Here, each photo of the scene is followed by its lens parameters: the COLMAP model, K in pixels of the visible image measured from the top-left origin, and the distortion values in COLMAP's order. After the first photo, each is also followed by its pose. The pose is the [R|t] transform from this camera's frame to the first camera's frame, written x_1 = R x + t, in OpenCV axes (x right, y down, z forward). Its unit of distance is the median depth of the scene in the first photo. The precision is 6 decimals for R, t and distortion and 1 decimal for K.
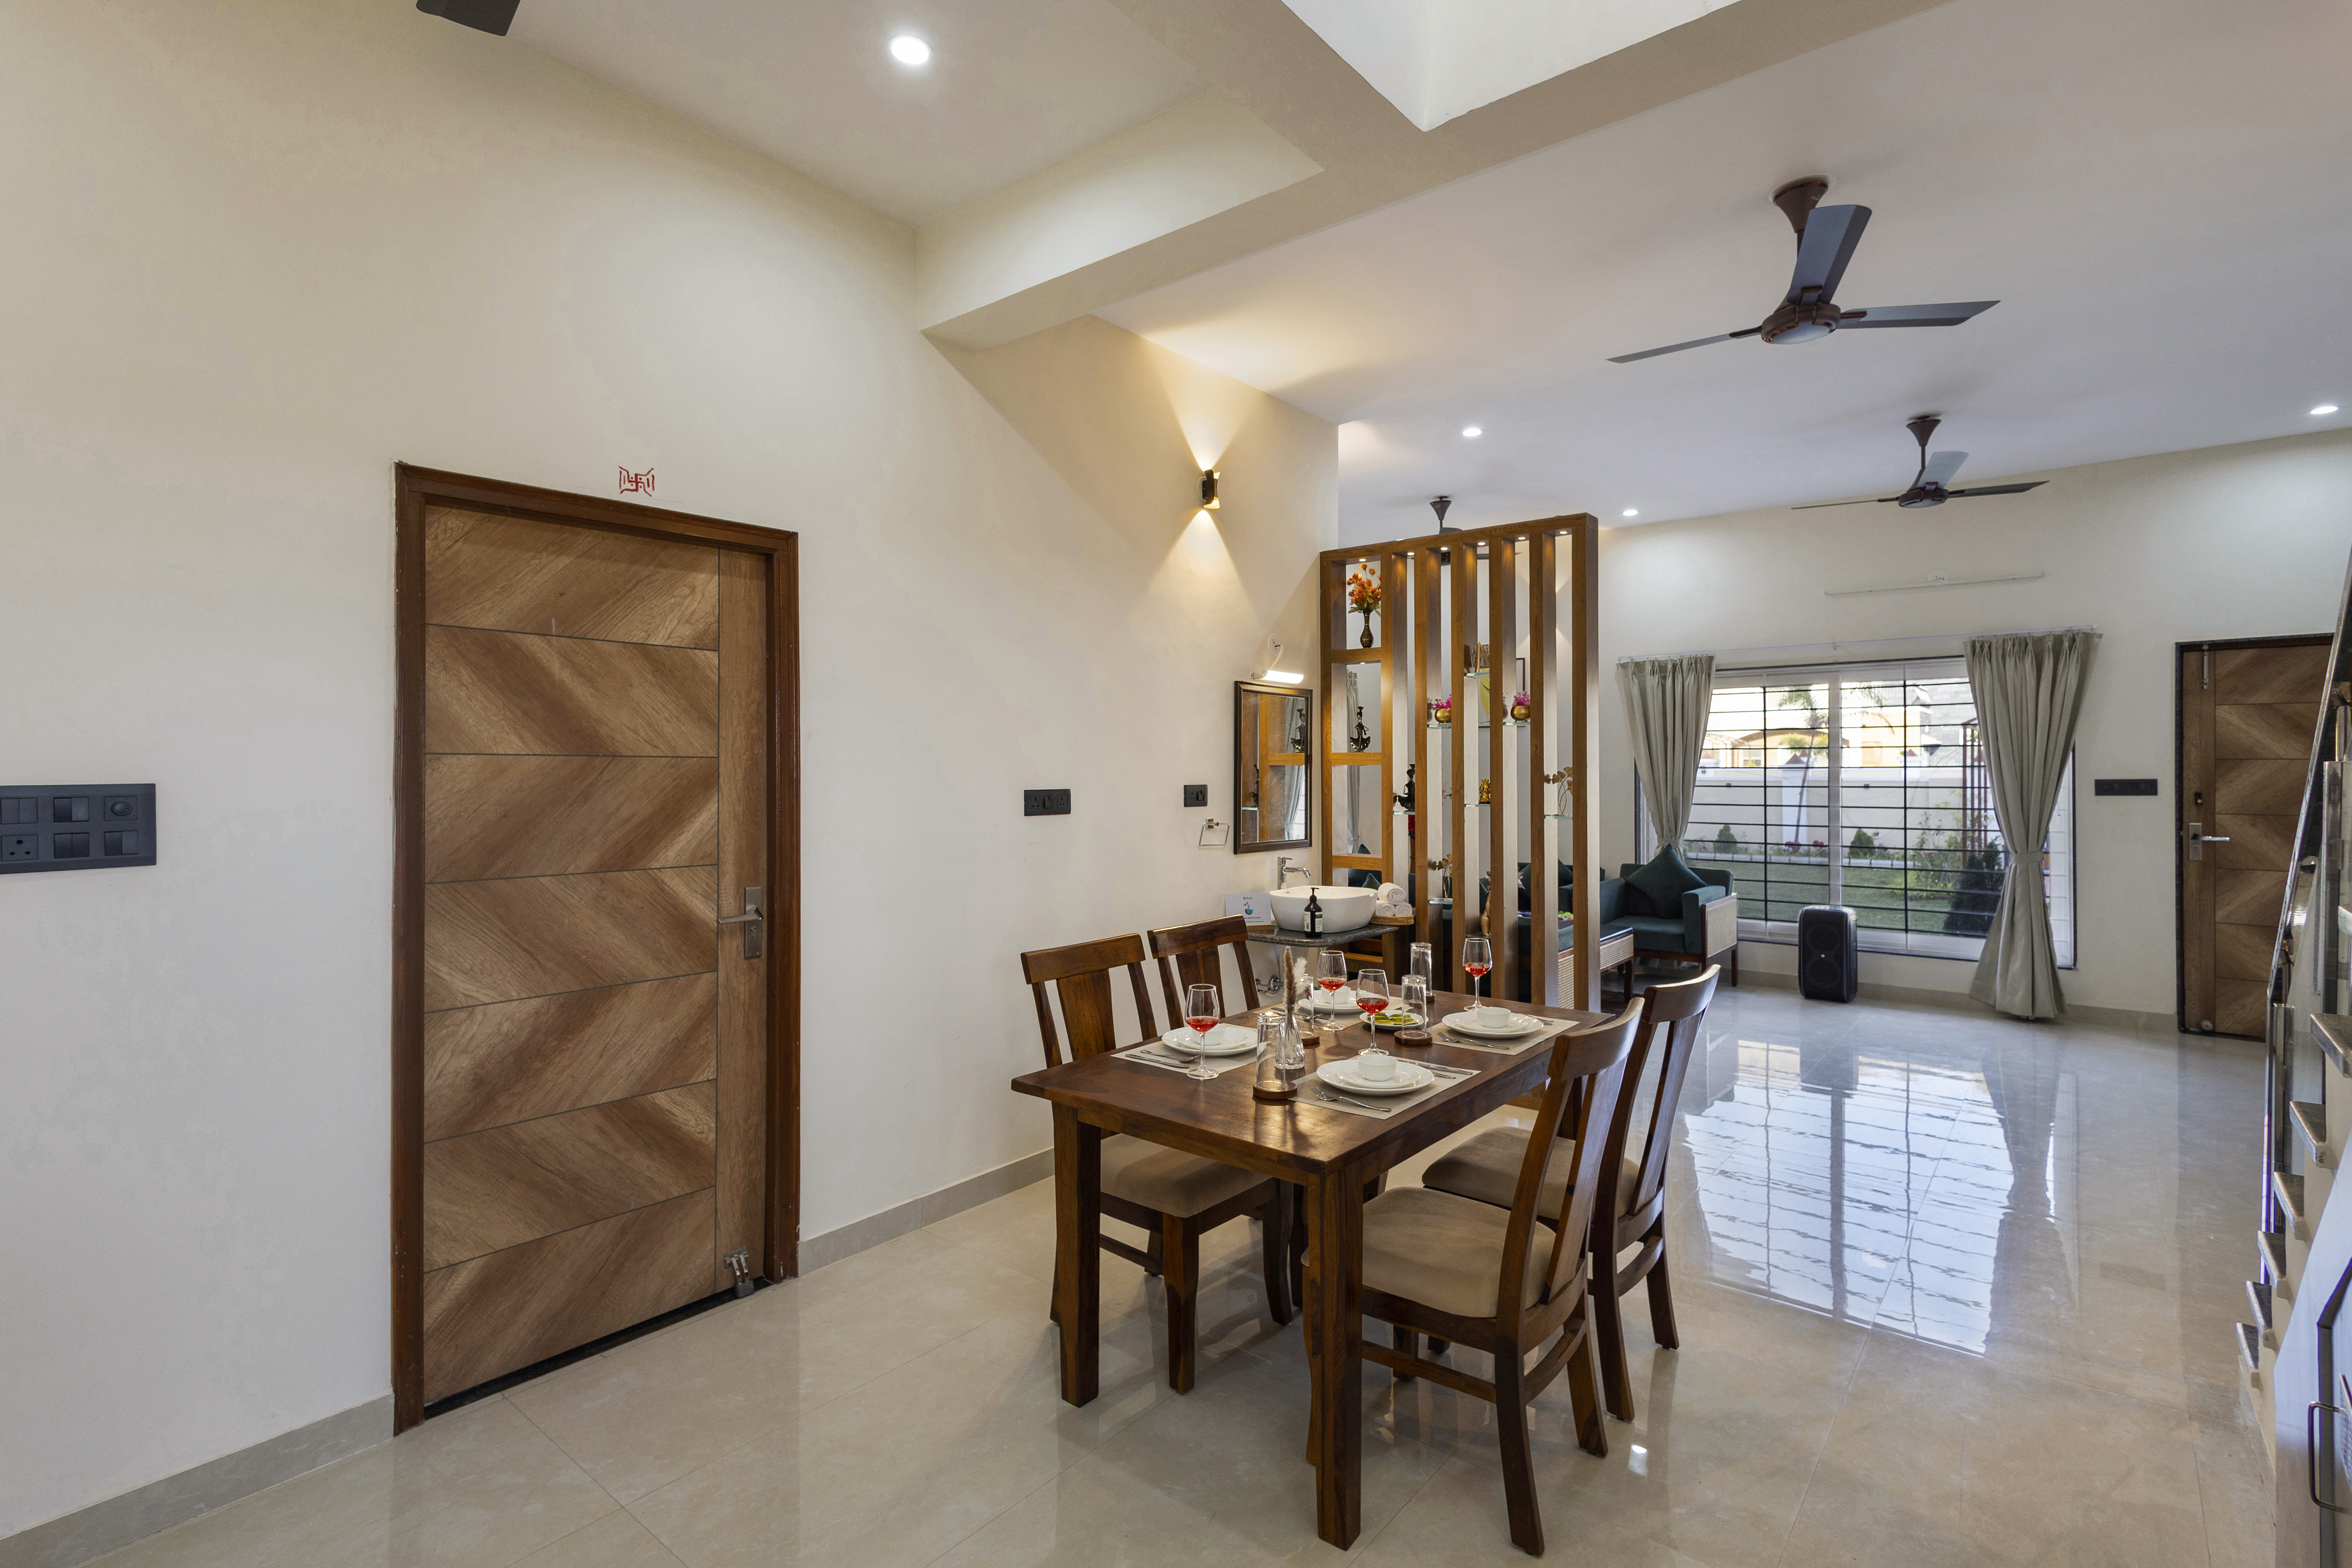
lens RADIAL K [[1104.5, 0, 1176.0], [0, 1104.5, 784.0], [0, 0, 1]] dist [0.016792, -0.000236]
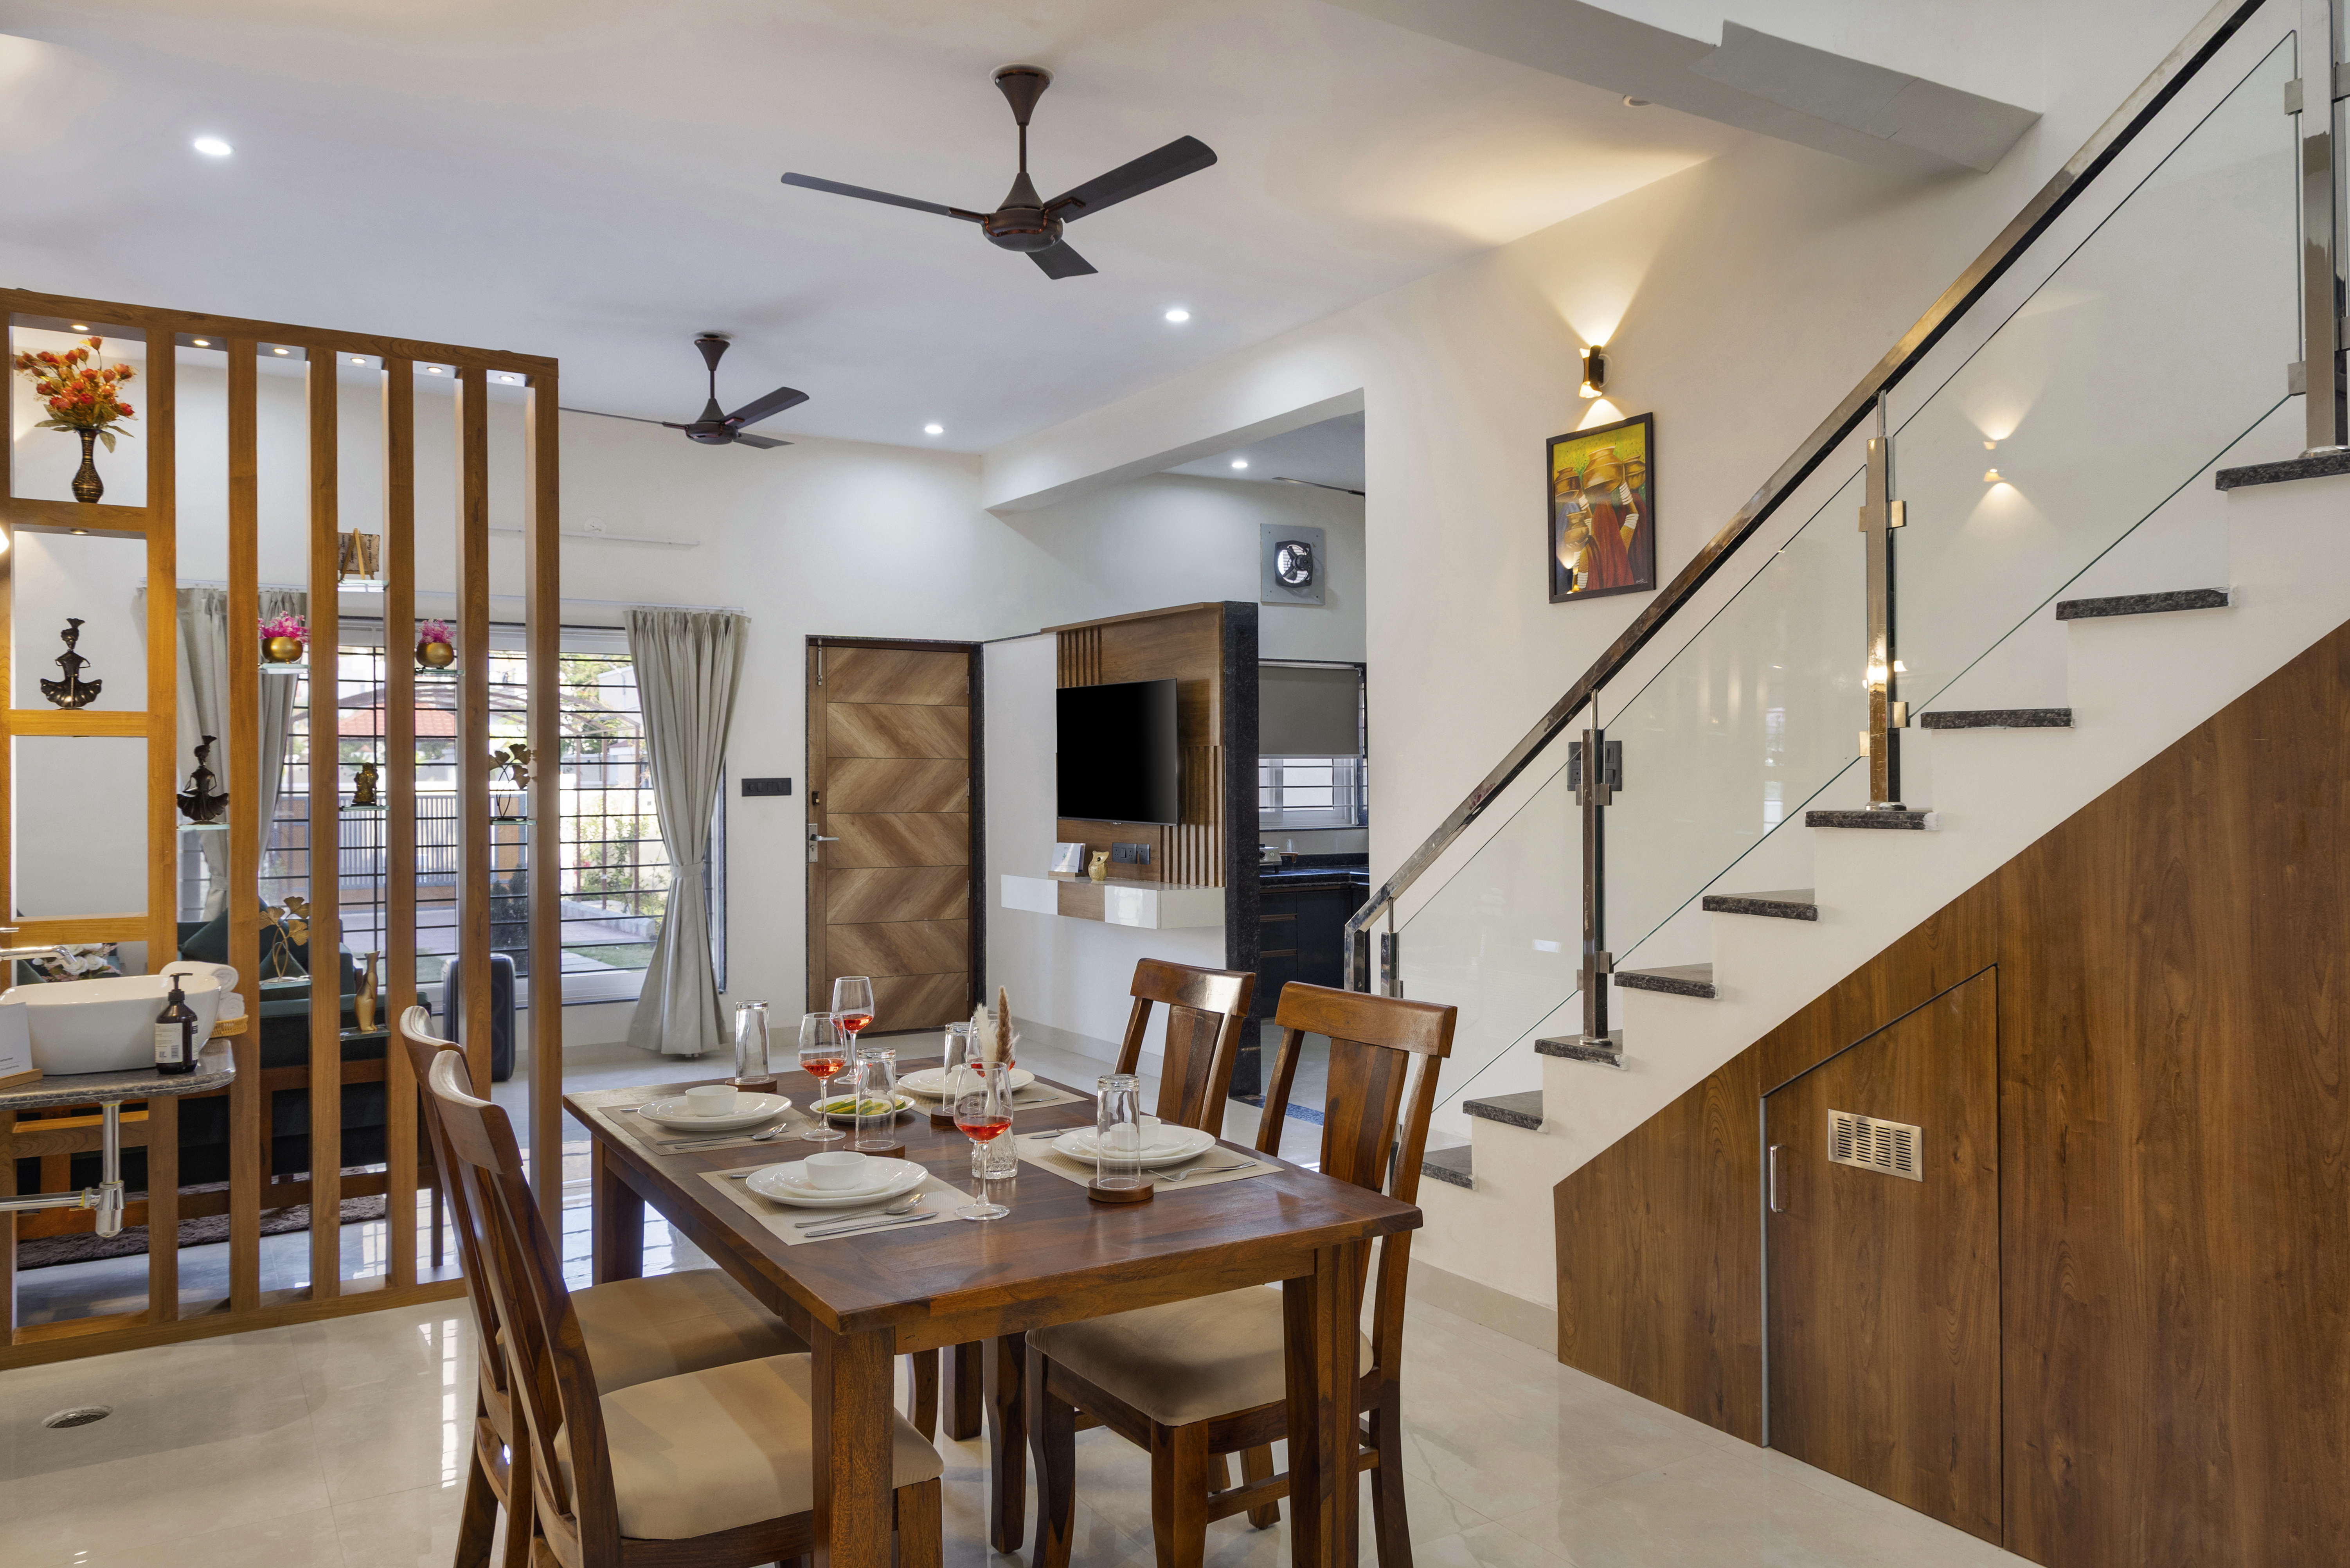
lens RADIAL K [[1618.7, 0, 1175.0], [0, 1618.7, 784.0], [0, 0, 1]] dist [0.005602, 0.001859]
pose [[0.328105, -0.000274, 0.944641, -0.315961], [0.020643, 0.999763, -0.006880, 0.017332], [-0.944416, 0.021757, 0.328033, 0.253851]]
